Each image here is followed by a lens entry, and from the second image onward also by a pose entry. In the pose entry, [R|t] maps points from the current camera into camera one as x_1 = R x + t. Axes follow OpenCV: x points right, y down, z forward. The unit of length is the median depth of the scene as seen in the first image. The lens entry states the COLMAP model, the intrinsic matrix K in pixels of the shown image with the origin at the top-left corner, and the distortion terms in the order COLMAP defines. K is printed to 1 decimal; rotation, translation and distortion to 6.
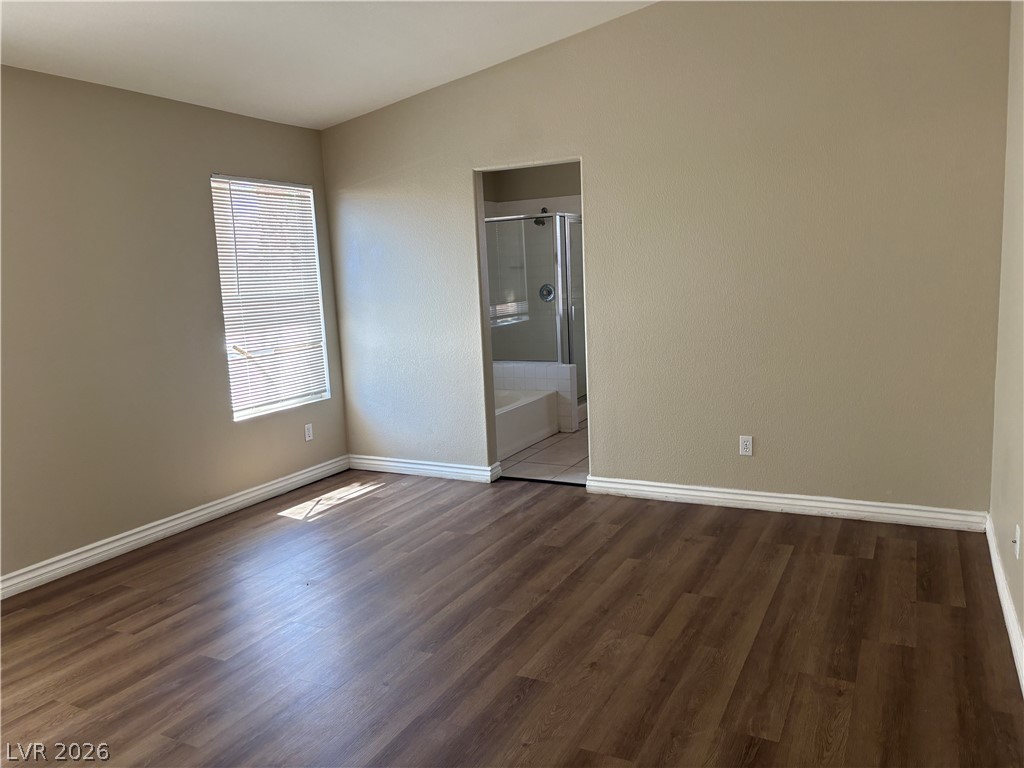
lens RADIAL K [[769.6, 0, 503.8], [0, 769.6, 380.4], [0, 0, 1]] dist [0.048646, -0.051252]
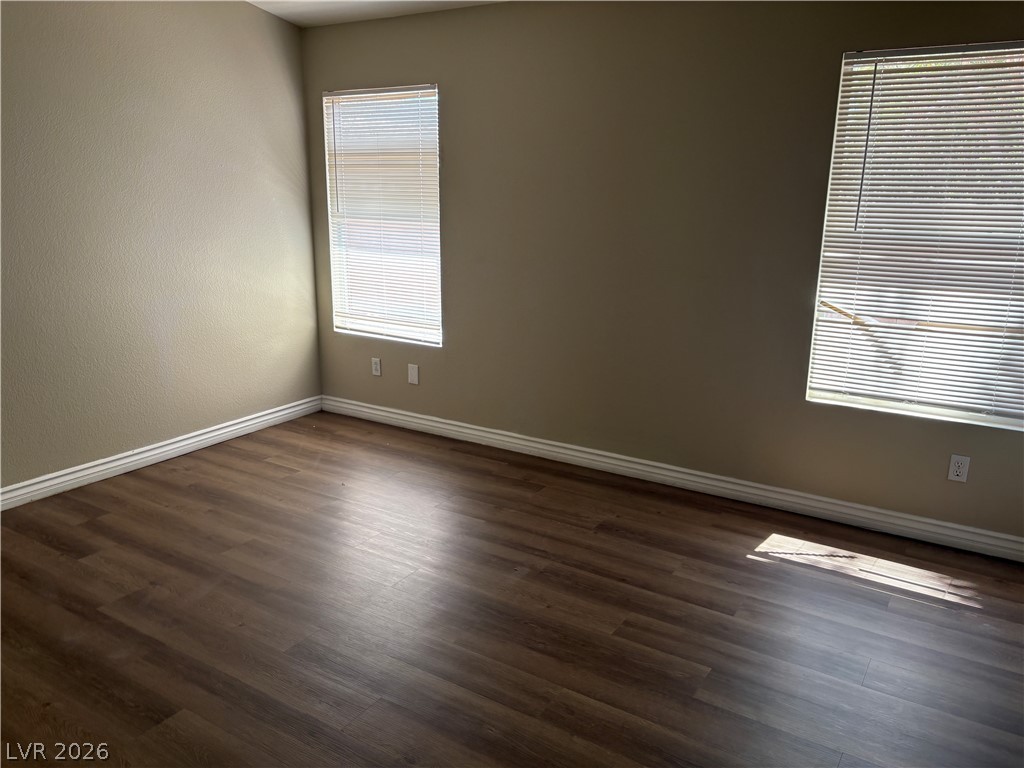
lens RADIAL K [[769.6, 0, 503.8], [0, 769.6, 380.4], [0, 0, 1]] dist [0.048646, -0.051252]
pose [[-0.082842, 0.278807, -0.956767, 0.588393], [-0.144397, 0.946578, 0.288341, -0.211089], [0.986046, 0.162041, -0.038158, 1.117066]]
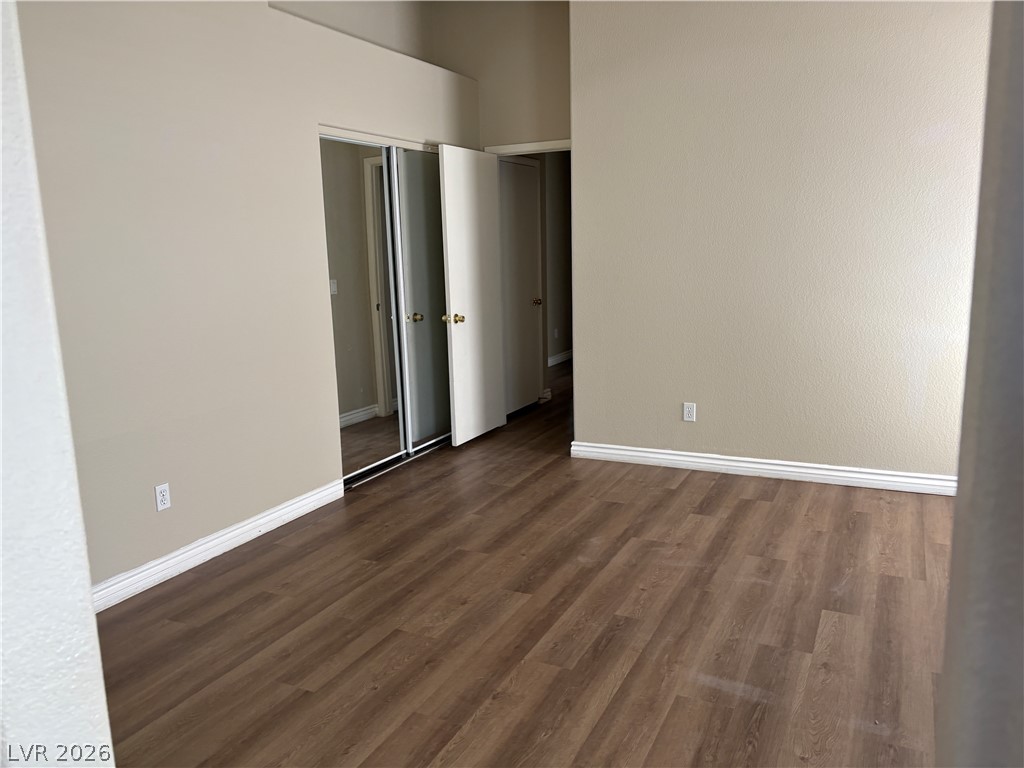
lens RADIAL K [[788.2, 0, 512.0], [0, 788.2, 384.0], [0, 0, 1]] dist [0.000799, 0.001093]
pose [[-0.997092, 0.075958, -0.006183, 0.025369], [0.070232, 0.947353, 0.312394, -0.243749], [0.029586, 0.311052, -0.949932, 1.713226]]
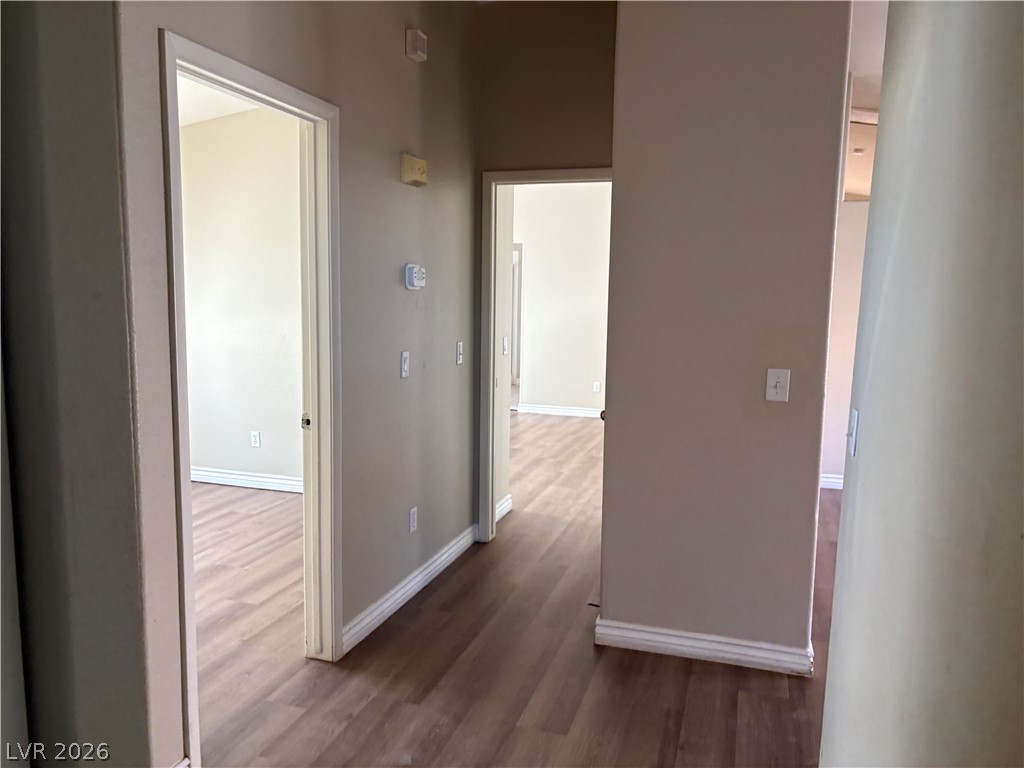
lens RADIAL K [[766.3, 0, 512.0], [0, 766.3, 384.0], [0, 0, 1]] dist [0.099232, -0.124501]
pose [[0.982101, 0.038435, 0.184394, -0.399246], [-0.034096, 0.999063, -0.026646, 0.194177], [-0.185245, 0.019882, 0.982491, -1.349482]]
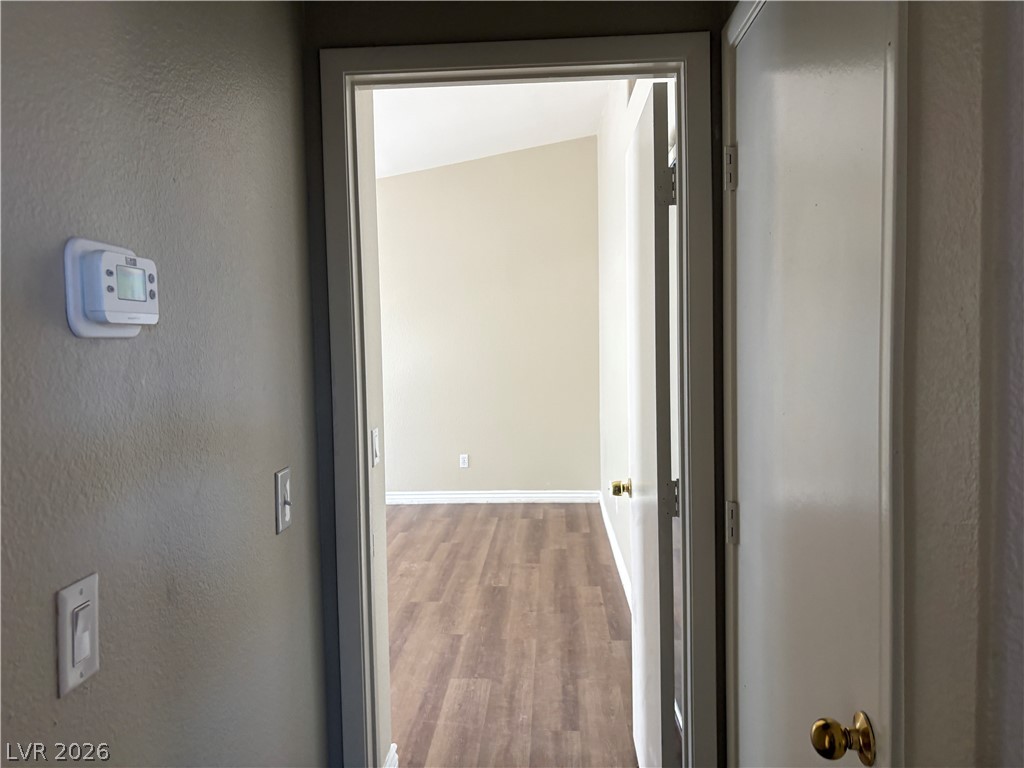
lens RADIAL K [[769.6, 0, 503.8], [0, 769.6, 380.4], [0, 0, 1]] dist [0.048646, -0.051252]
pose [[0.912484, 0.003797, 0.409094, -0.324137], [0.034434, 0.995696, -0.086048, 0.082478], [-0.407660, 0.092604, 0.908426, -0.580155]]
